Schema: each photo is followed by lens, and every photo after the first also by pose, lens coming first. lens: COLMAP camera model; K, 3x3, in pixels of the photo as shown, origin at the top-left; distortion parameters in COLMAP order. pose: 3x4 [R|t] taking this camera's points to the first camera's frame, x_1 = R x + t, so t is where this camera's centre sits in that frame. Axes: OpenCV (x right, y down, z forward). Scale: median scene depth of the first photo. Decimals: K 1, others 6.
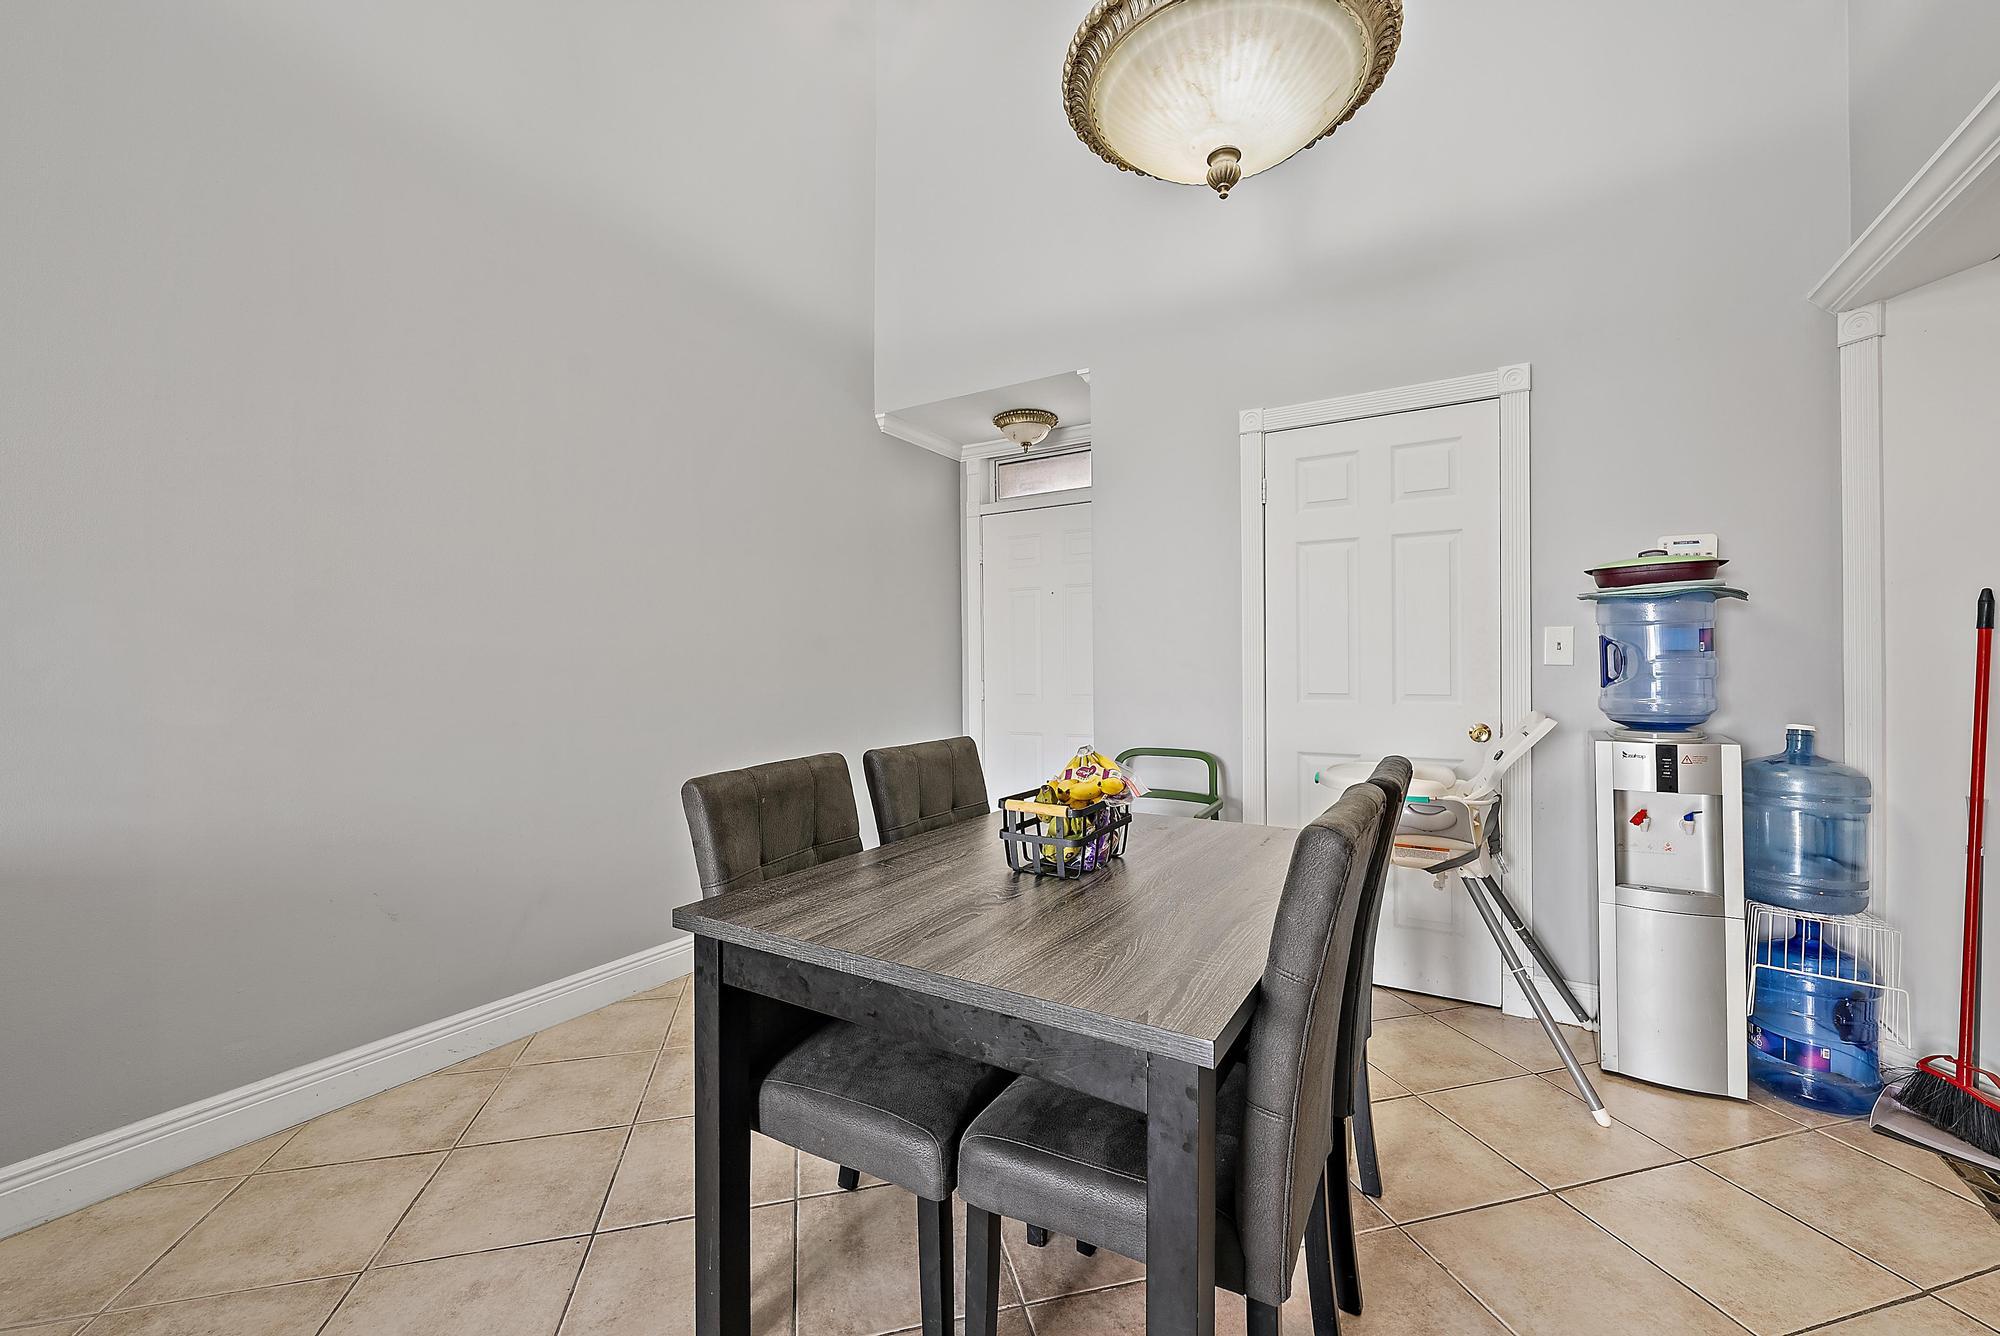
lens RADIAL K [[764.8, 0, 1000.0], [0, 764.8, 668.0], [0, 0, 1]] dist [0.001054, -0.000029]
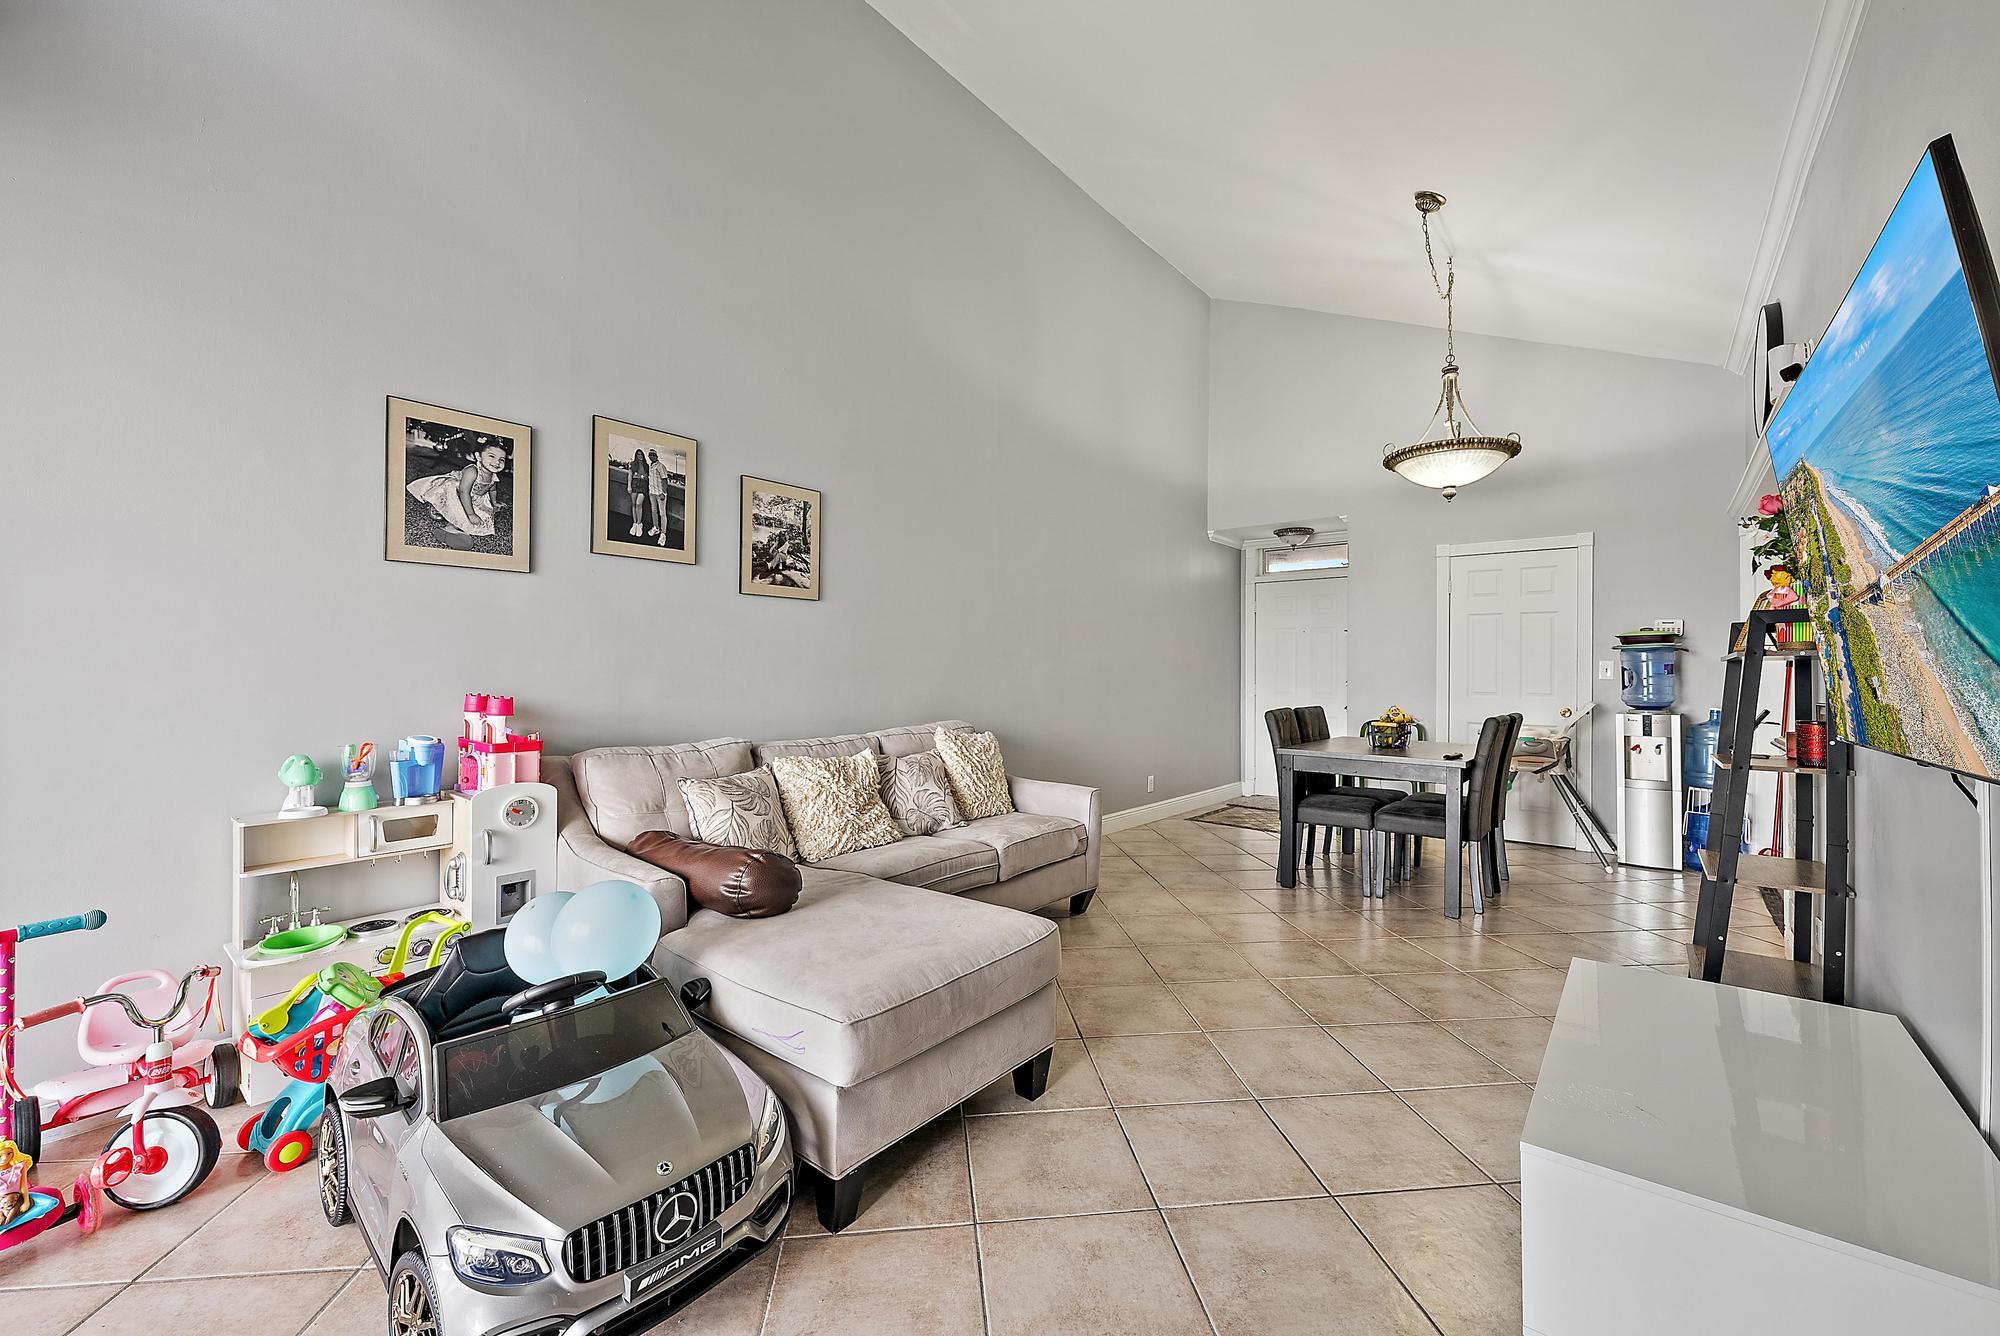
lens RADIAL K [[764.8, 0, 1000.0], [0, 764.8, 668.0], [0, 0, 1]] dist [0.001054, -0.000029]
pose [[0.989983, 0.016975, -0.140165, -0.672790], [-0.018006, 0.999819, -0.006090, 0.007507], [0.140036, 0.008553, 0.990109, -1.427575]]
